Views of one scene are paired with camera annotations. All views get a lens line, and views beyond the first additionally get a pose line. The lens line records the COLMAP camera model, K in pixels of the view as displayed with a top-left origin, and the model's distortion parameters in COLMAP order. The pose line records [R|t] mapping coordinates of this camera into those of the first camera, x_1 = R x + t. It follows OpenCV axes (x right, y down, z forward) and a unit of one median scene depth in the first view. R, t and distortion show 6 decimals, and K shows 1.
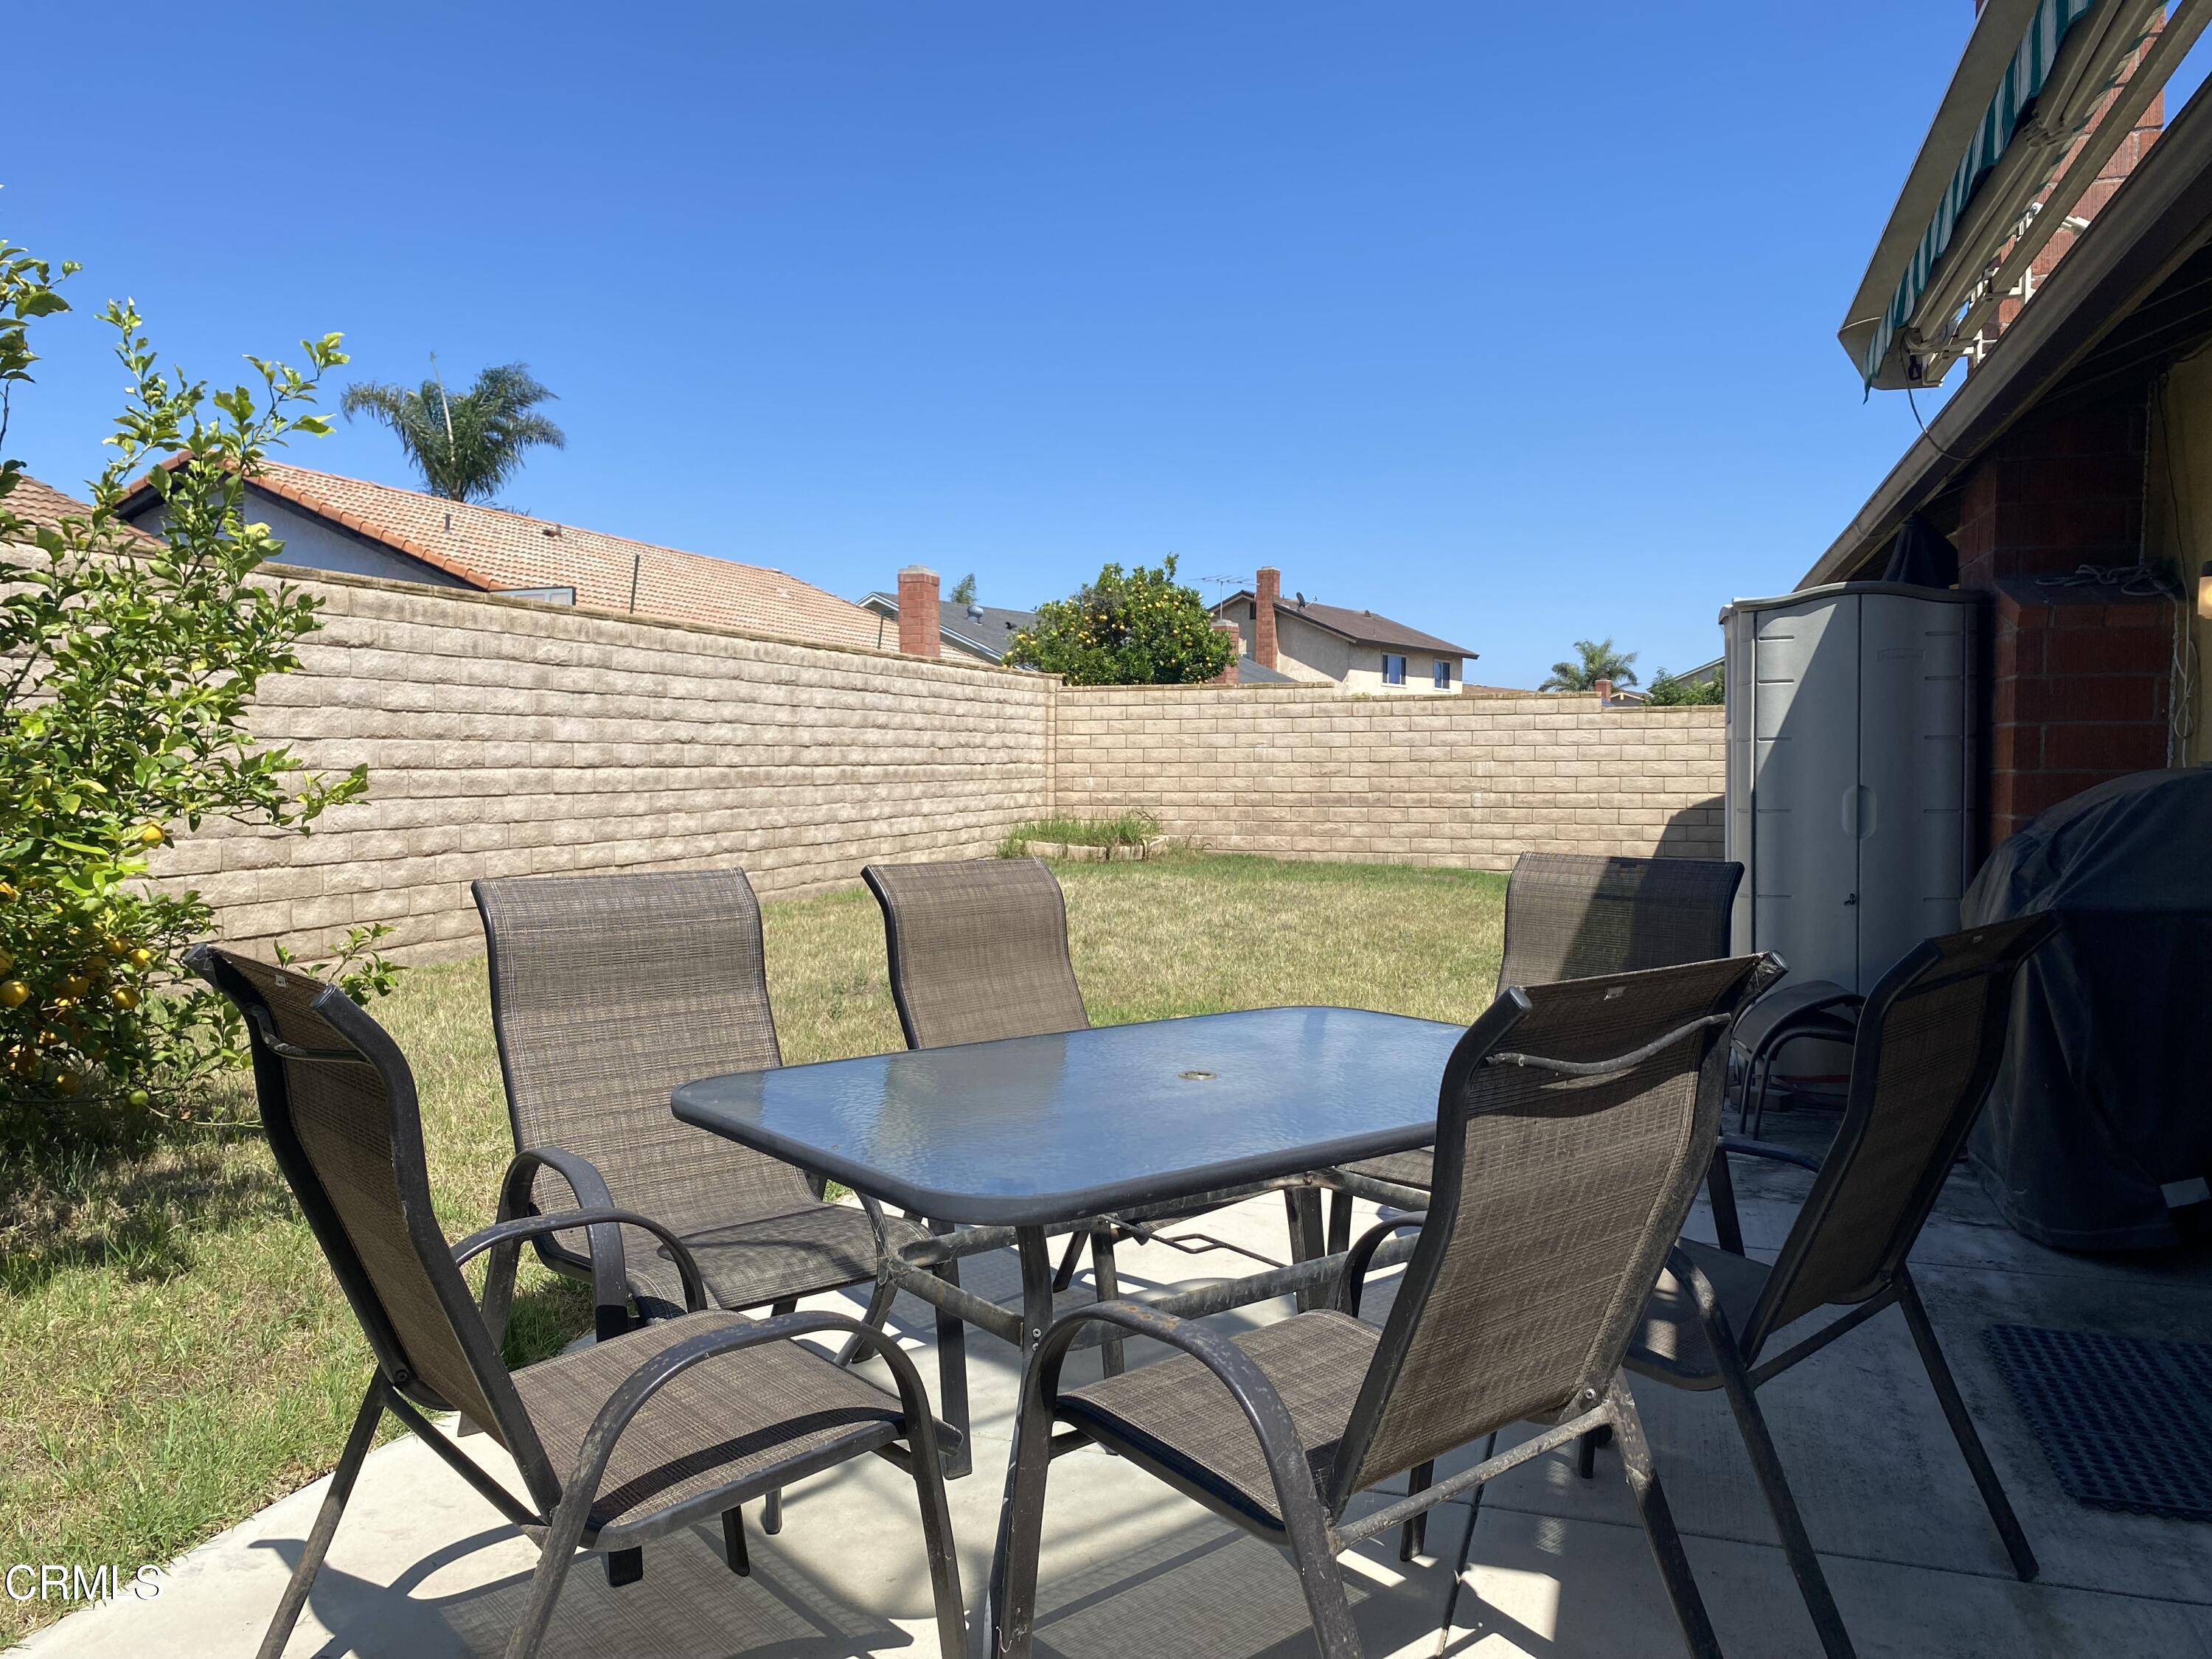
lens RADIAL K [[1680.4, 0, 1108.2], [0, 1680.4, 832.5], [0, 0, 1]] dist [0.027174, -0.024437]
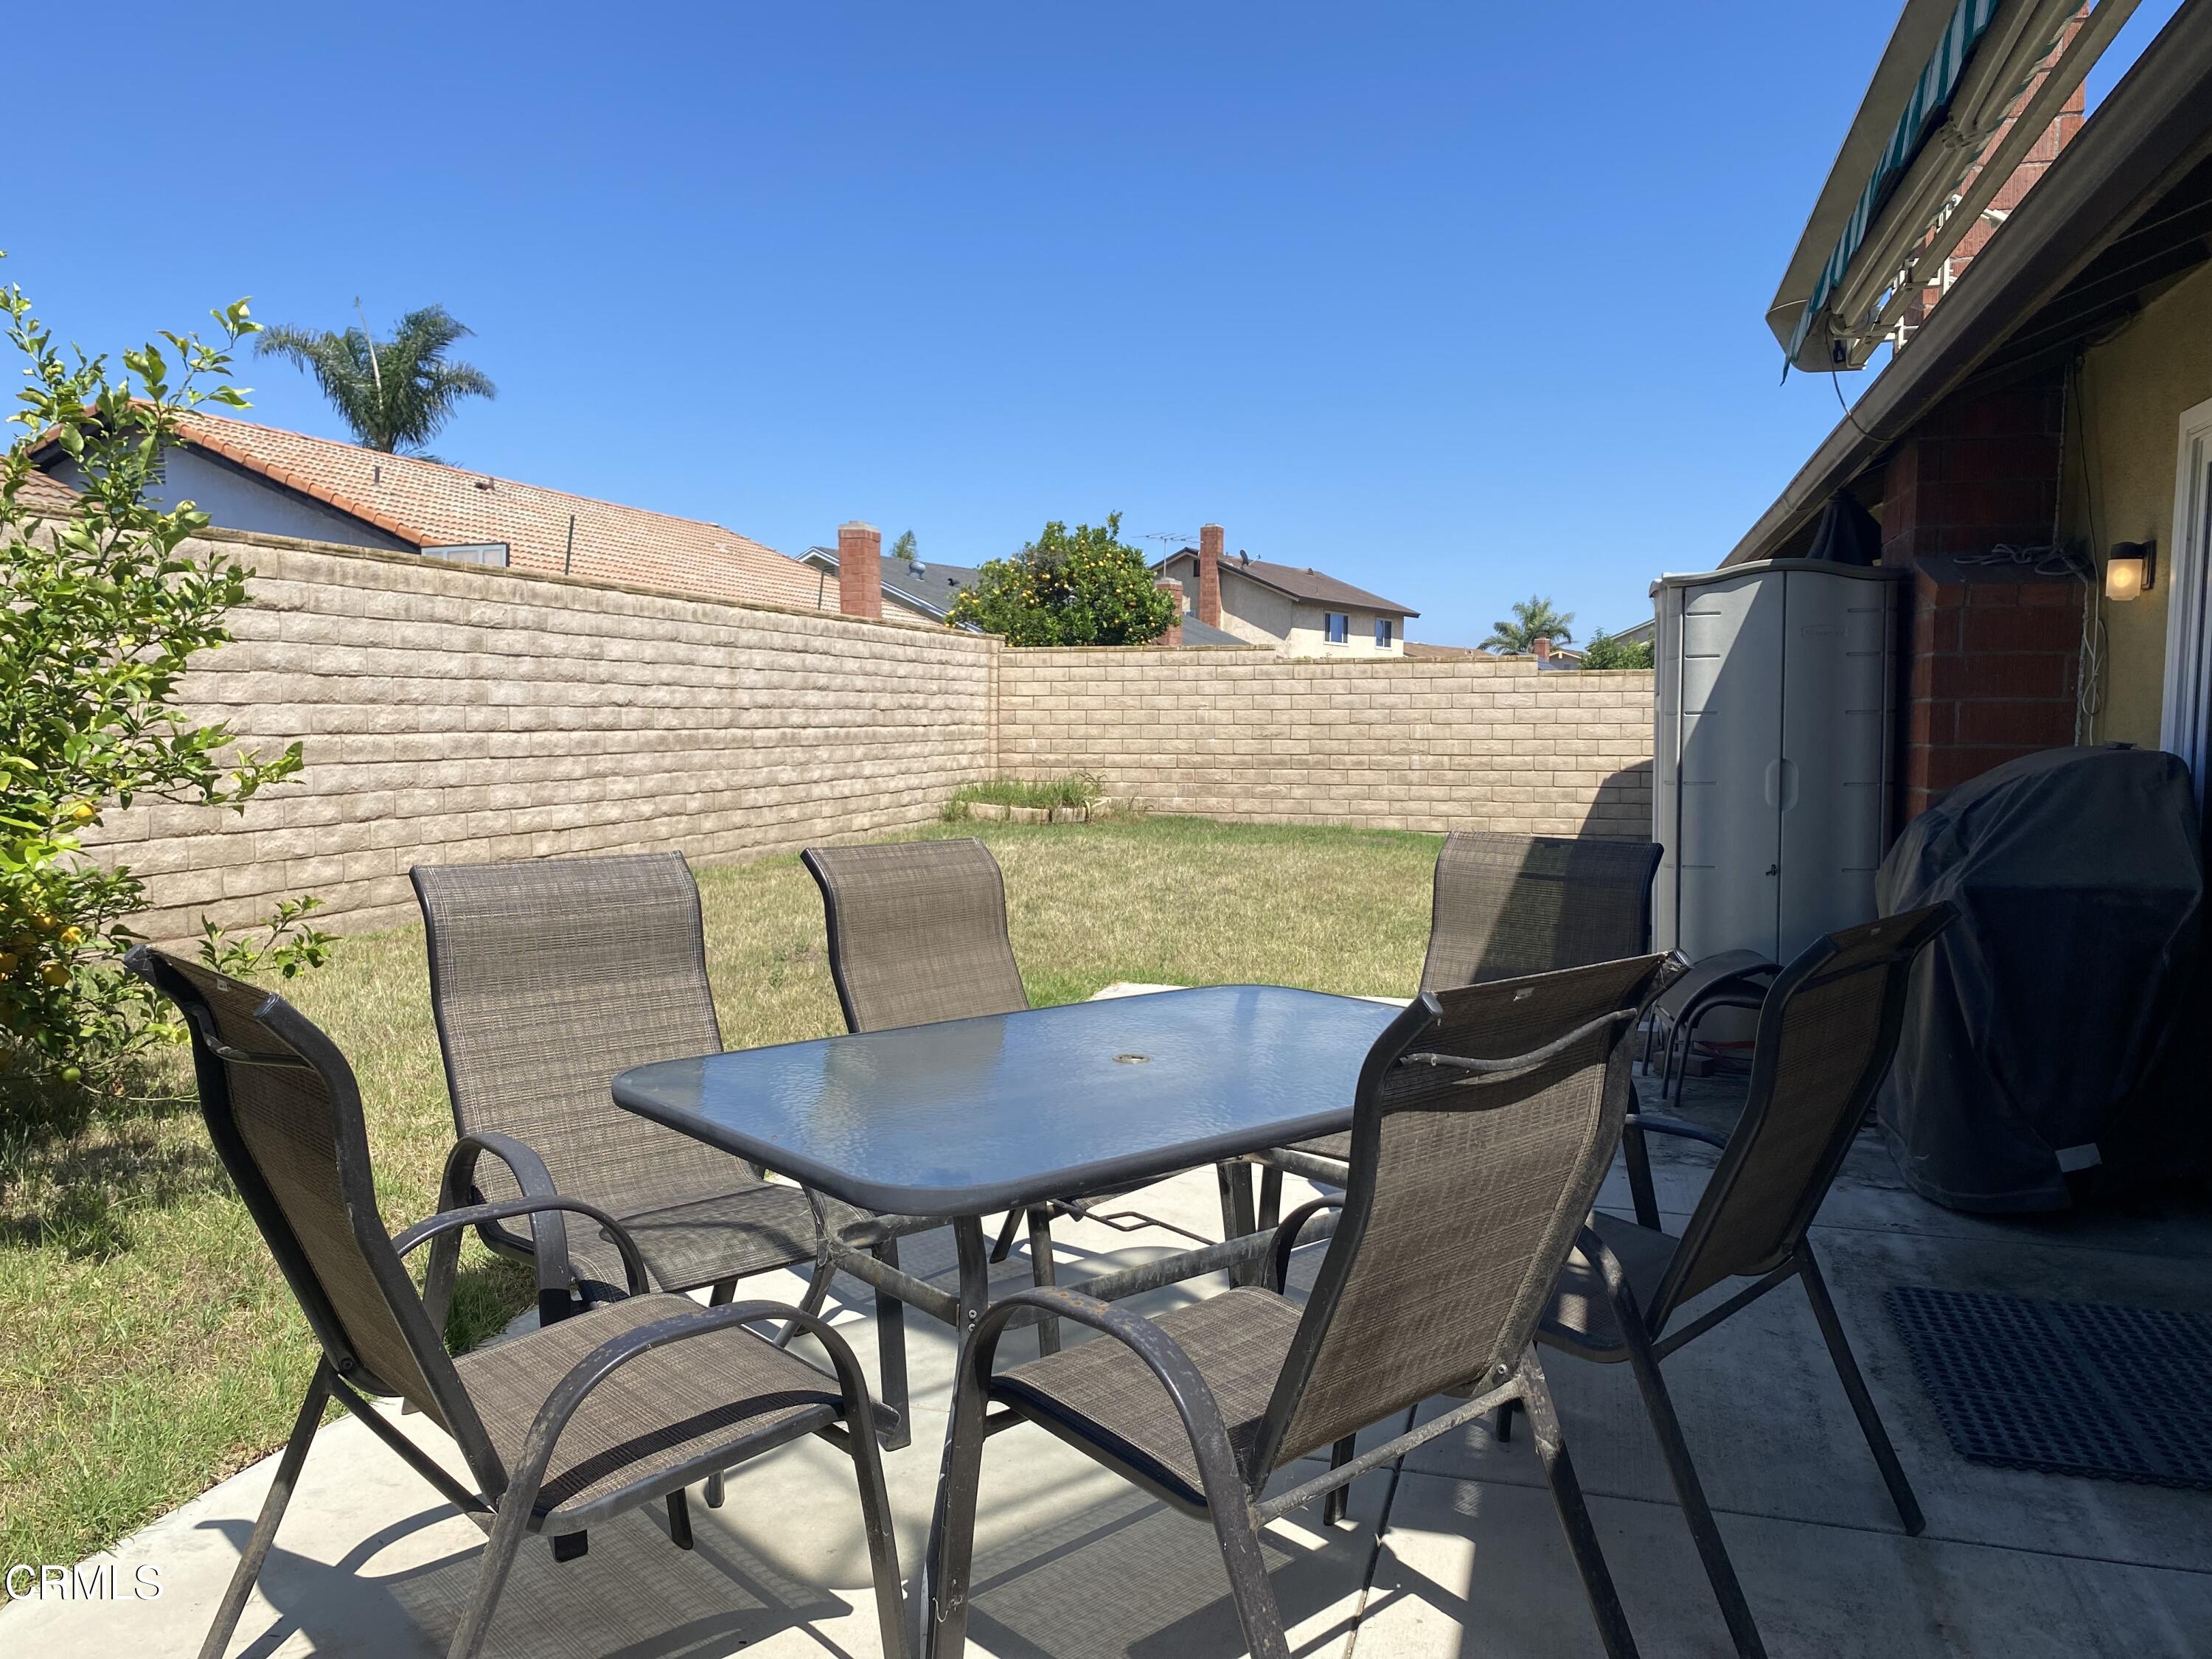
lens RADIAL K [[1680.4, 0, 1112.7], [0, 1680.4, 839.1], [0, 0, 1]] dist [0.027174, -0.024437]
pose [[0.999343, 0.000514, 0.036234, 0.003225], [-0.001613, 0.999540, 0.030282, -0.013724], [-0.036202, -0.030320, 0.998884, -0.013234]]
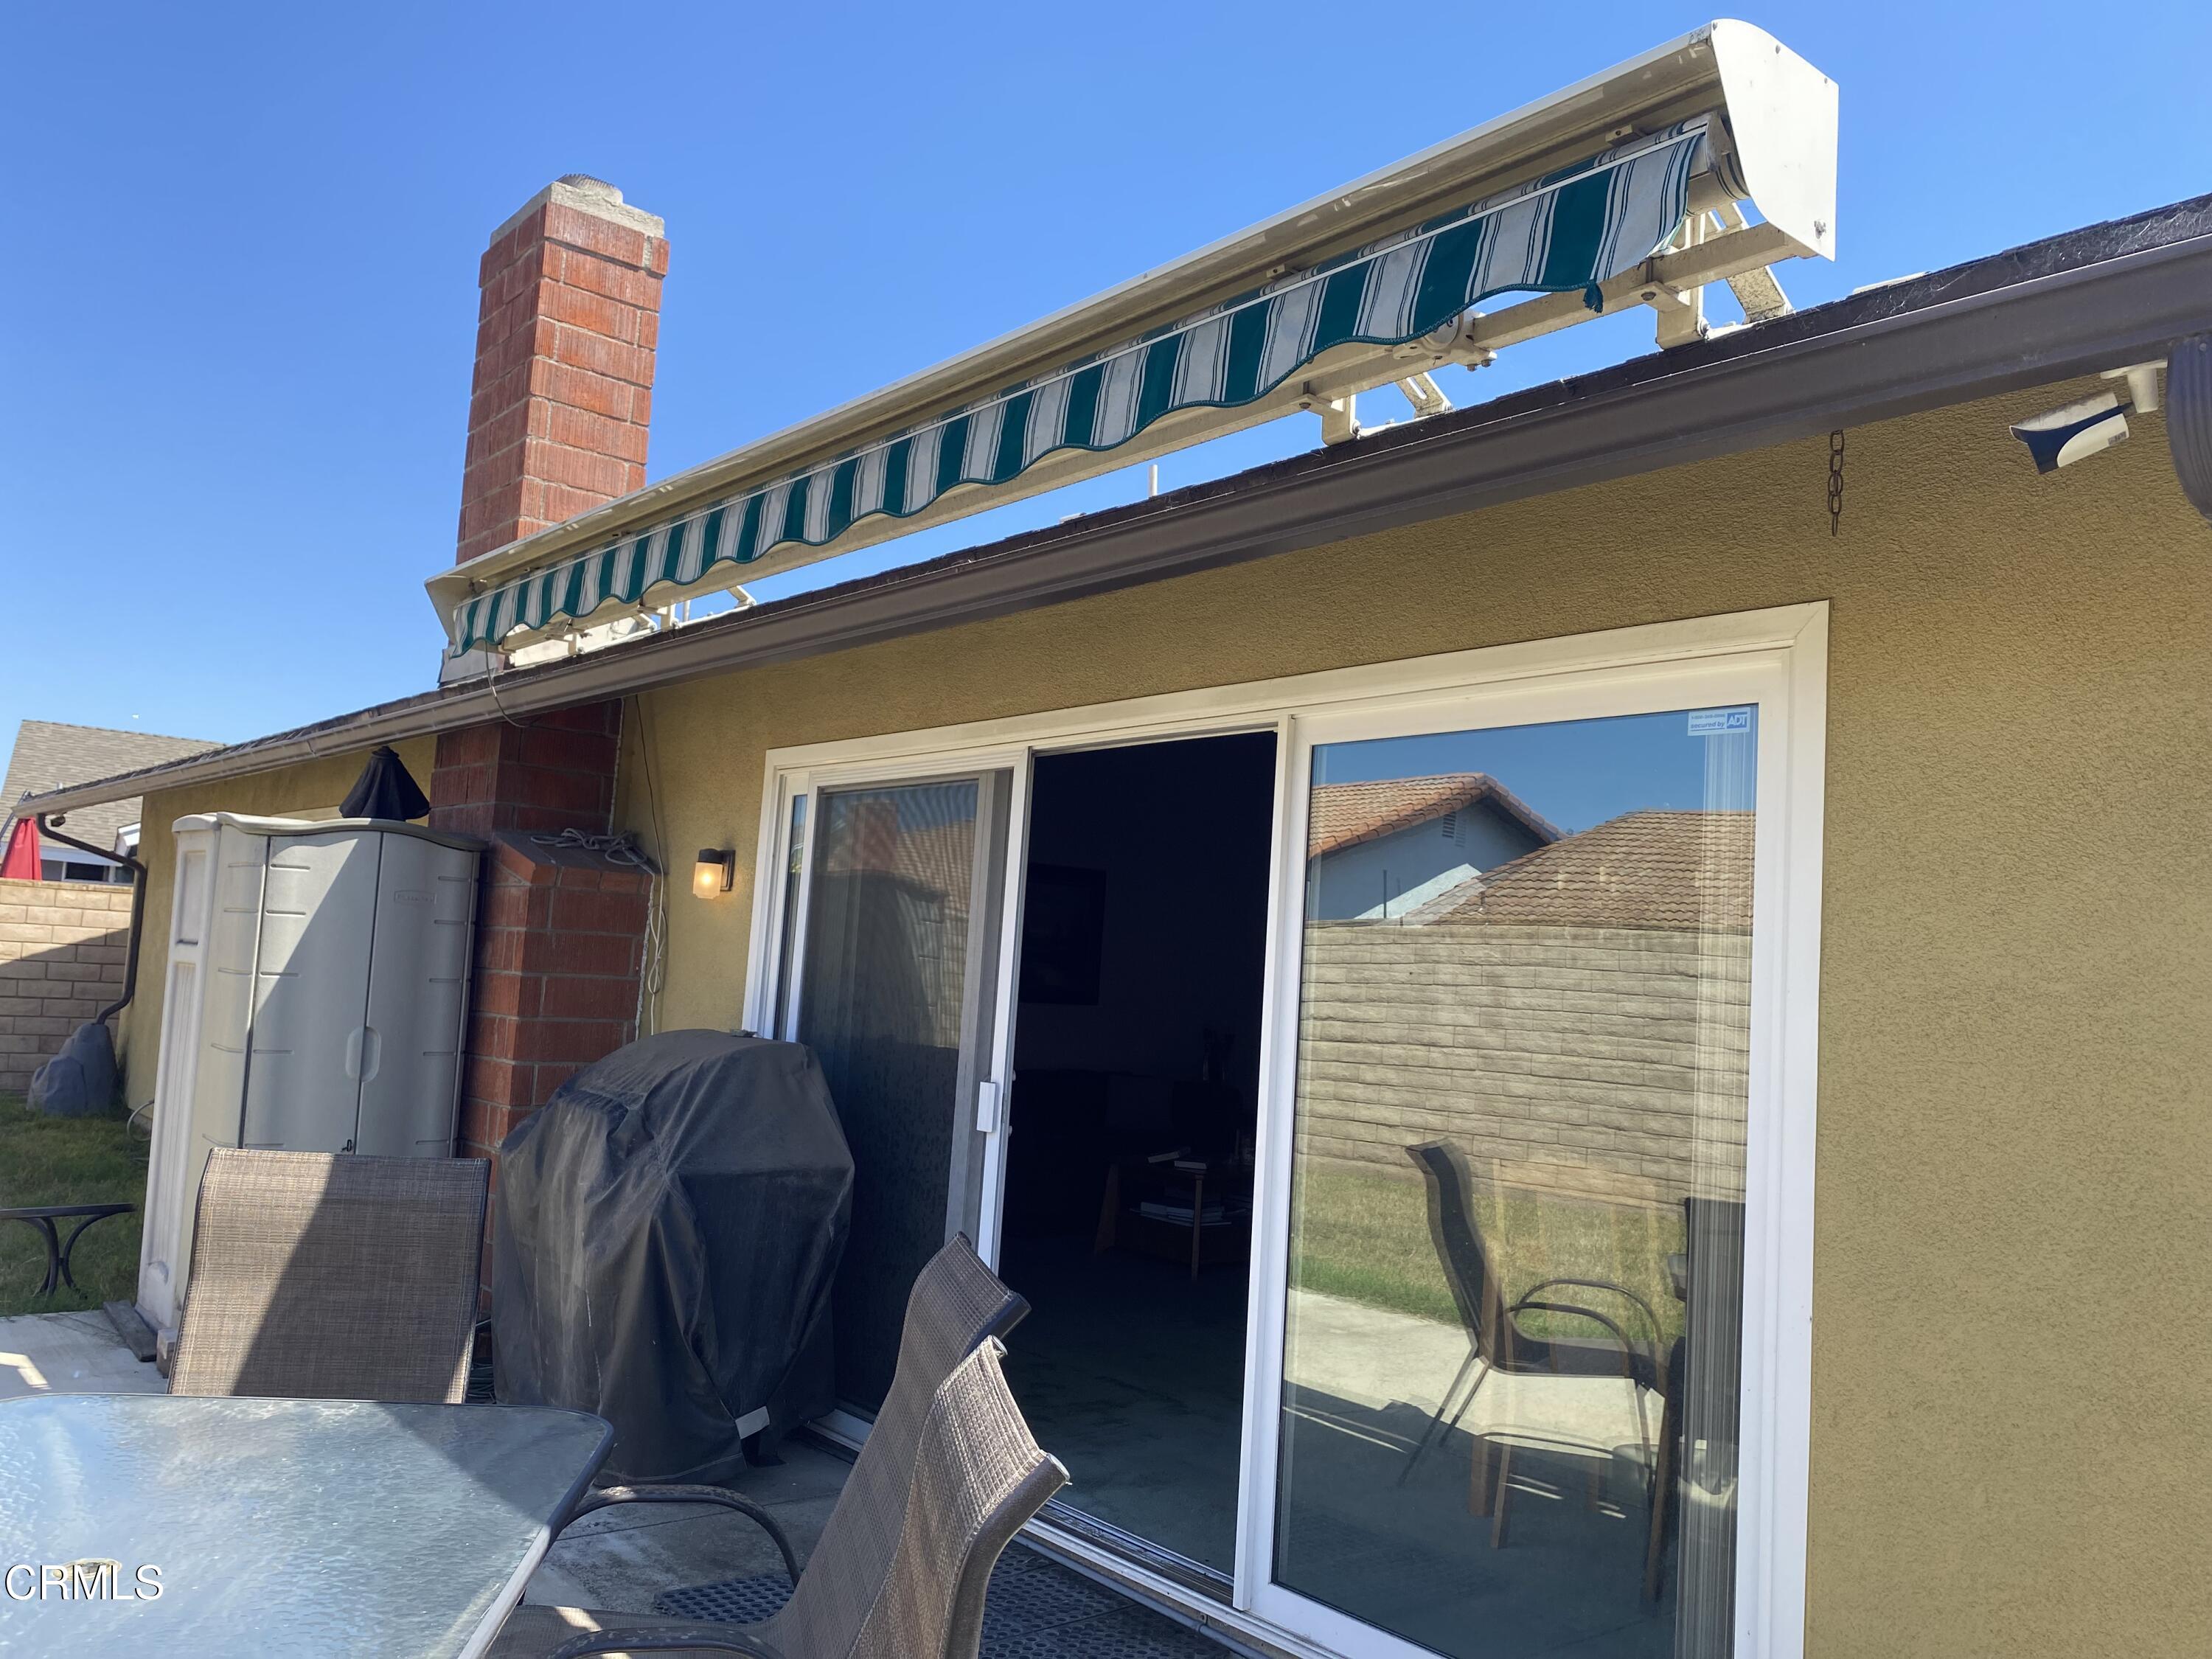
lens RADIAL K [[1680.4, 0, 1097.9], [0, 1680.4, 824.0], [0, 0, 1]] dist [0.027174, -0.024437]
pose [[0.535949, 0.110451, 0.836994, -0.224861], [-0.022106, 0.992901, -0.116869, -0.057303], [-0.843961, 0.044133, 0.534586, 0.172519]]
